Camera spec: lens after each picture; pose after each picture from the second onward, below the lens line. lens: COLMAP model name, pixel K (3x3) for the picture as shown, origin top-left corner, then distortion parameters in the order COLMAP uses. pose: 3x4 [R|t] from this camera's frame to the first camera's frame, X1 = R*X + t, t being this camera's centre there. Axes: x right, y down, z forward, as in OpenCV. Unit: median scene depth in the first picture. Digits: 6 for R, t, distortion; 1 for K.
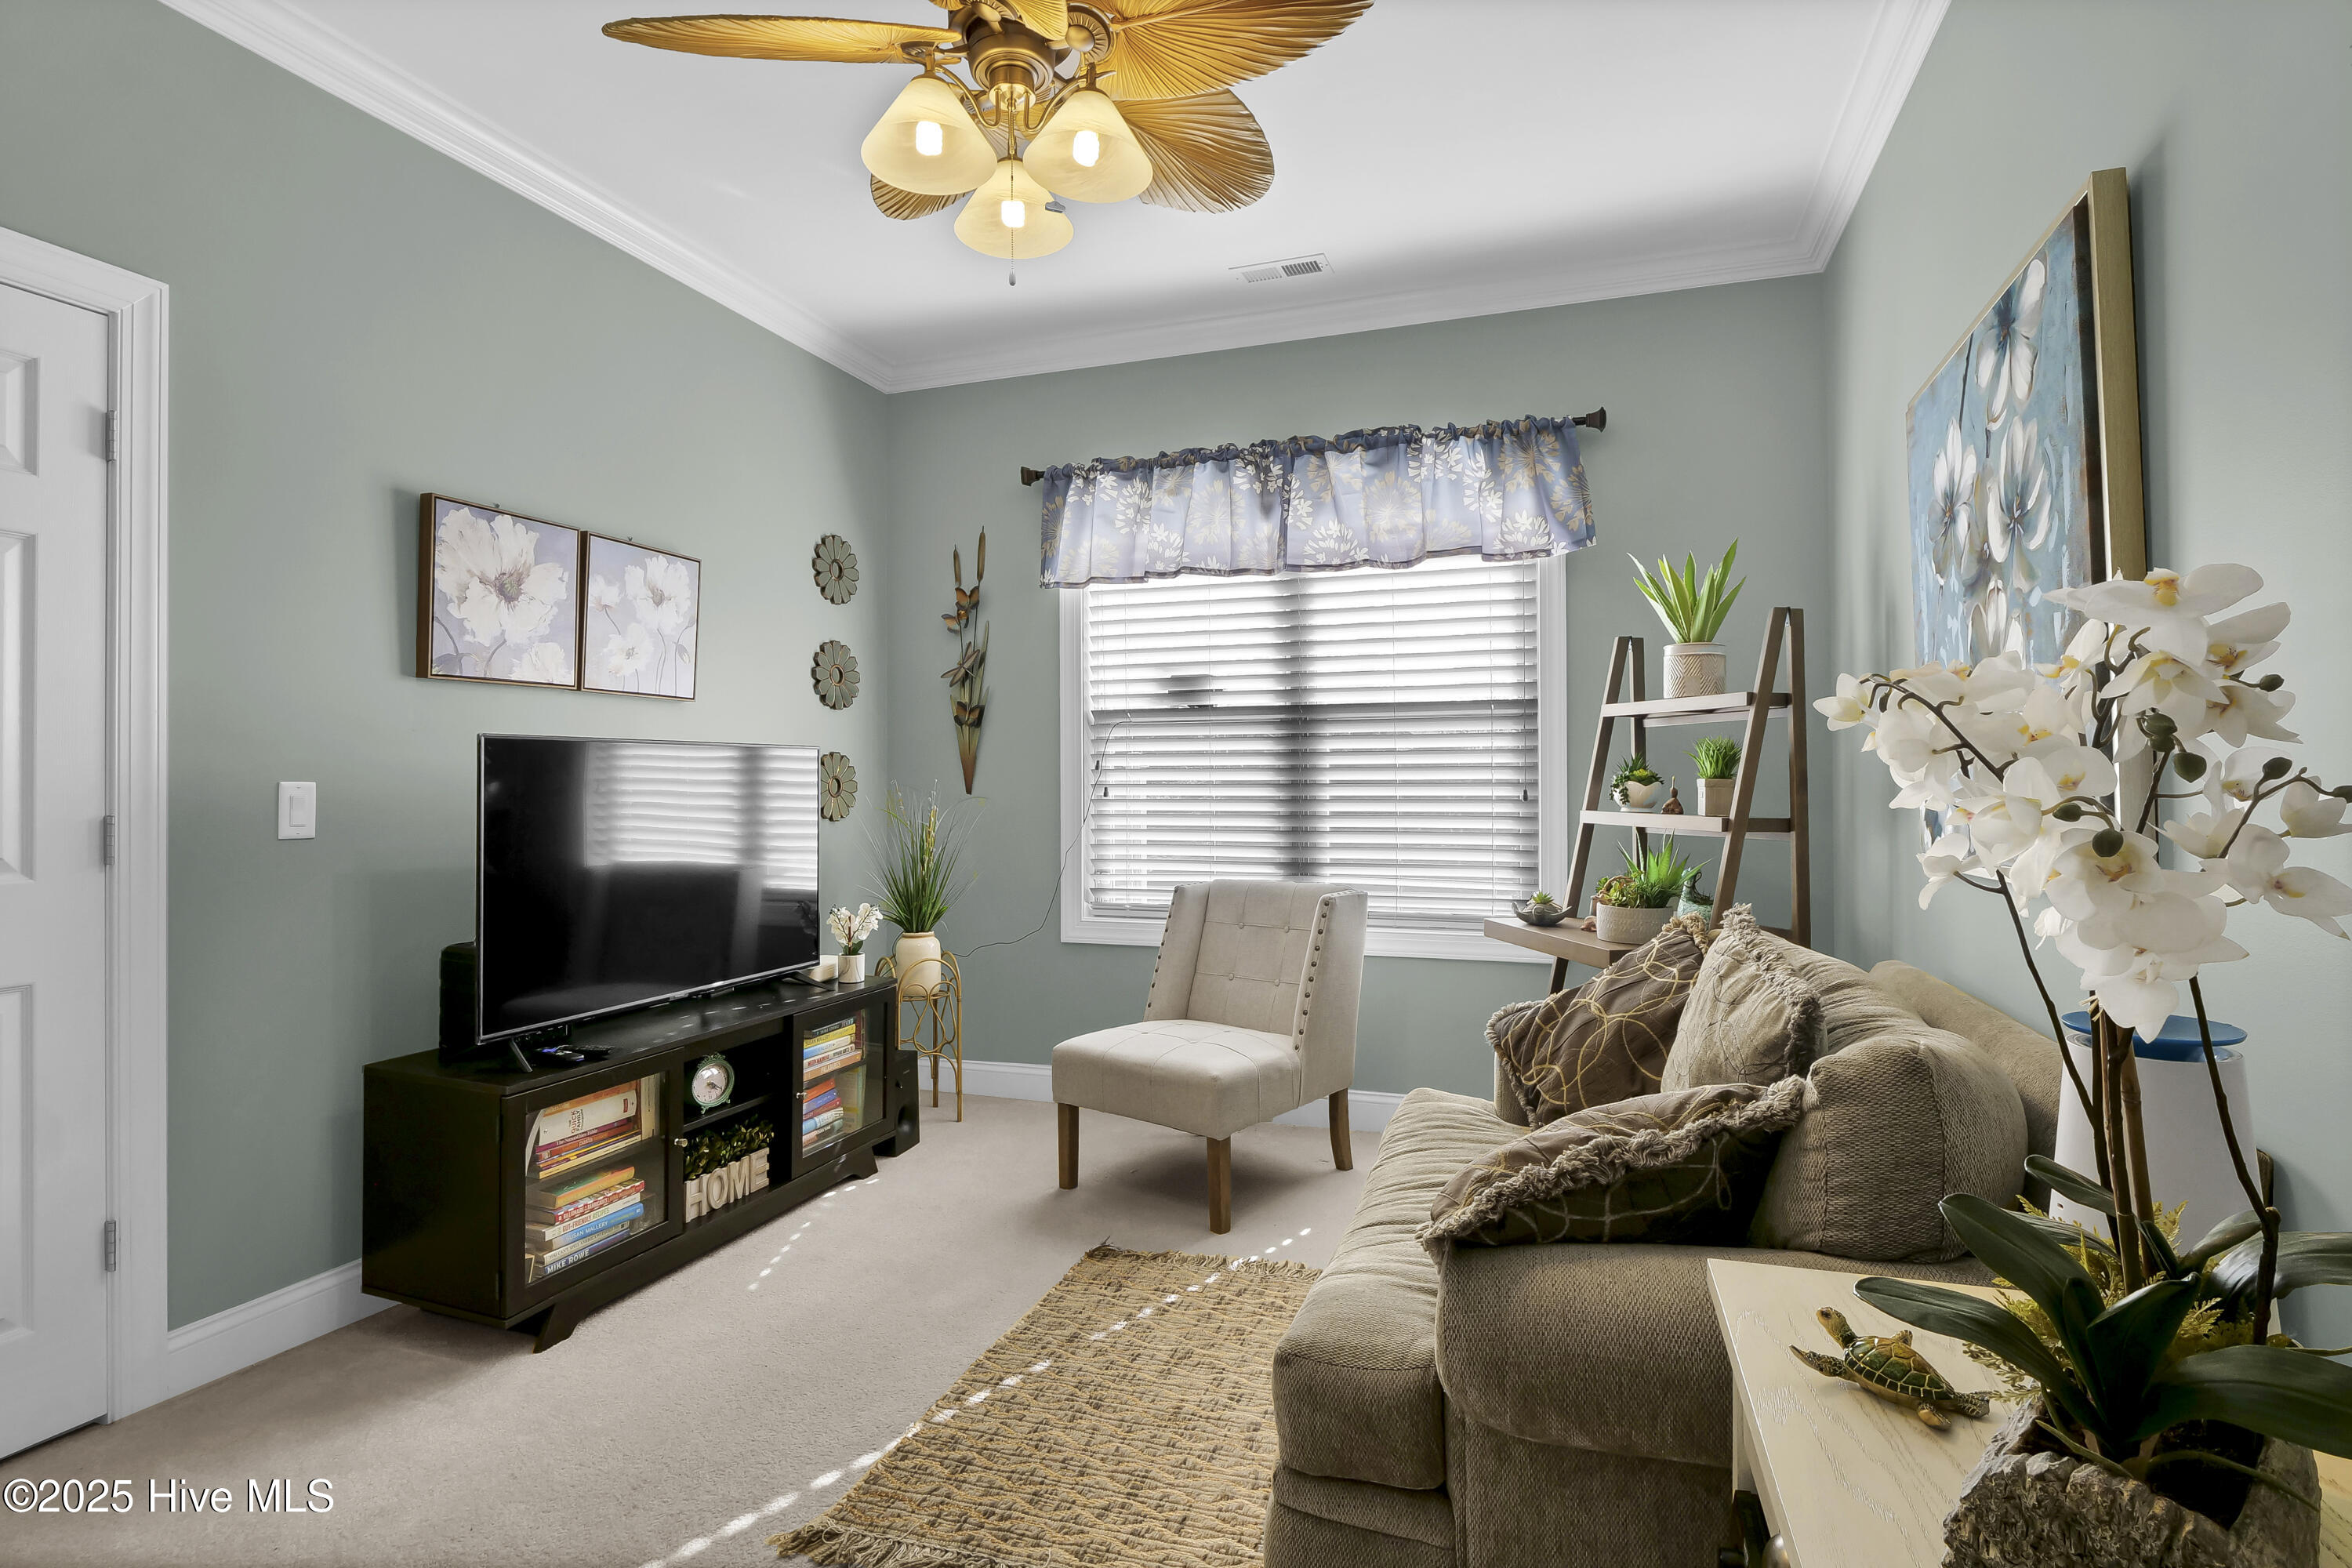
lens RADIAL K [[1172.2, 0, 1173.0], [0, 1172.2, 764.9], [0, 0, 1]] dist [-0.010583, -0.001299]
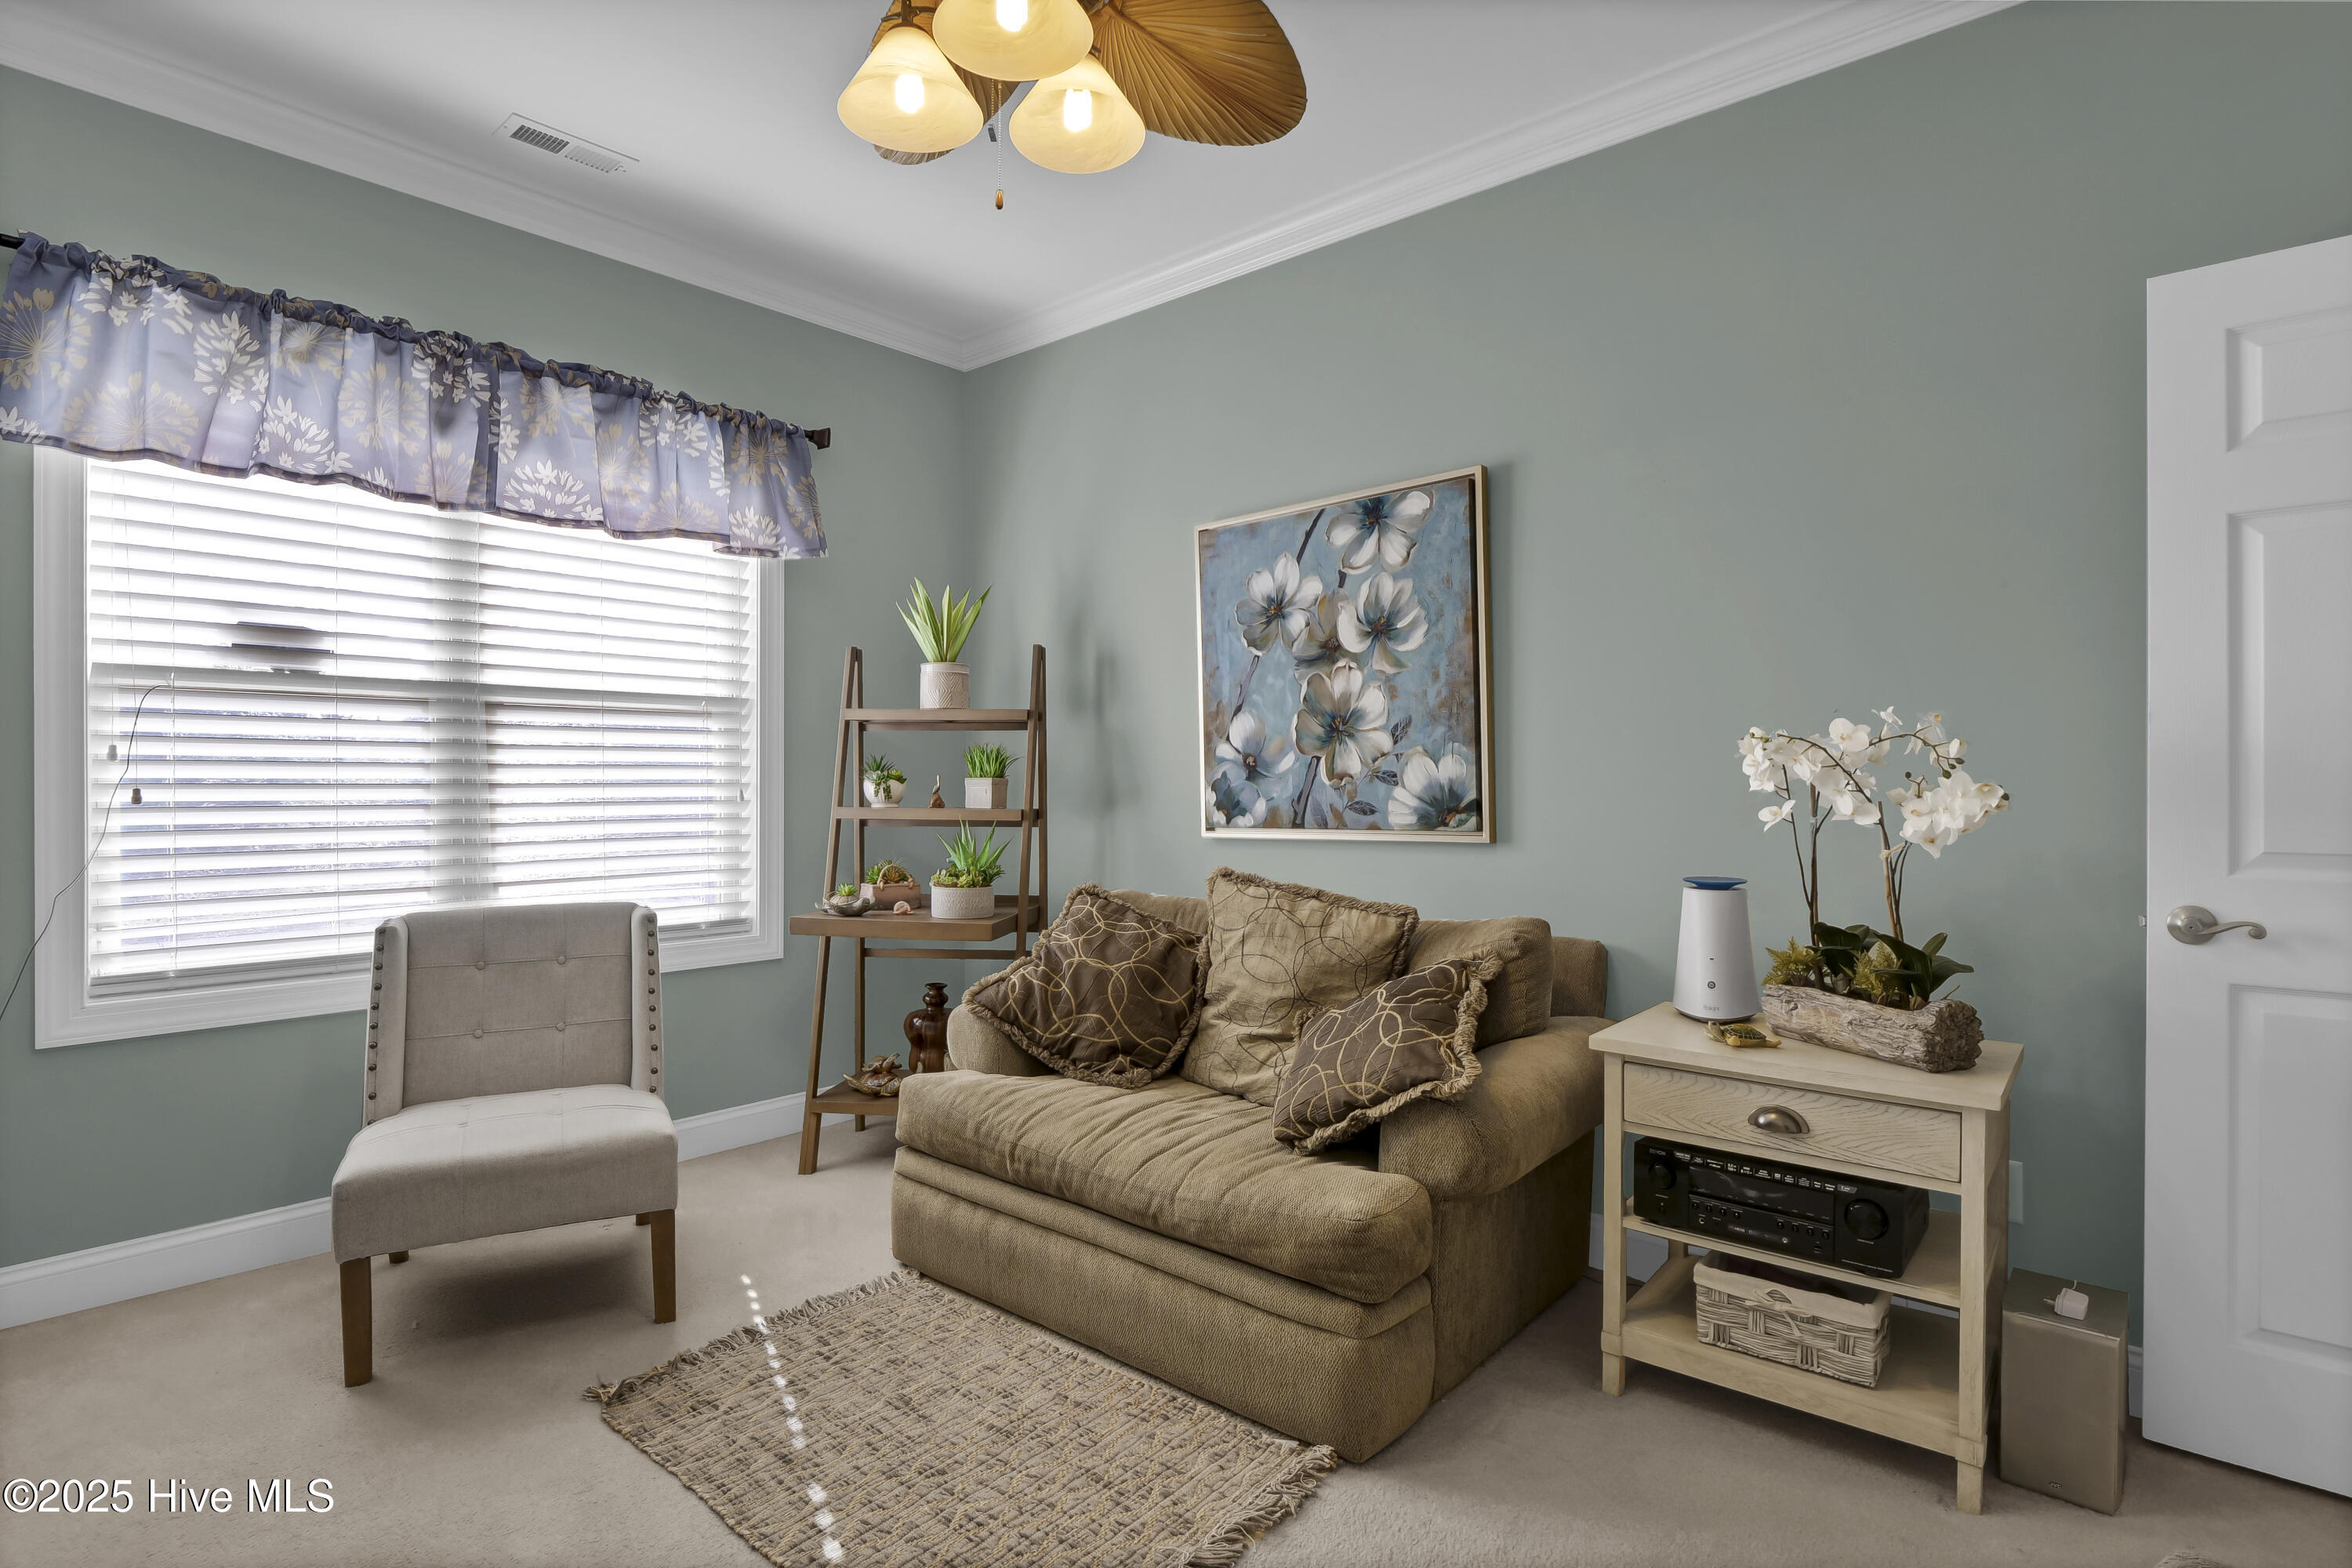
lens RADIAL K [[1172.2, 0, 1177.7], [0, 1172.2, 790.4], [0, 0, 1]] dist [-0.010583, -0.001299]
pose [[0.379374, -0.003422, 0.925237, -0.459496], [-0.015301, 0.999833, 0.009972, 0.006589], [-0.925117, -0.017941, 0.379258, 0.277678]]
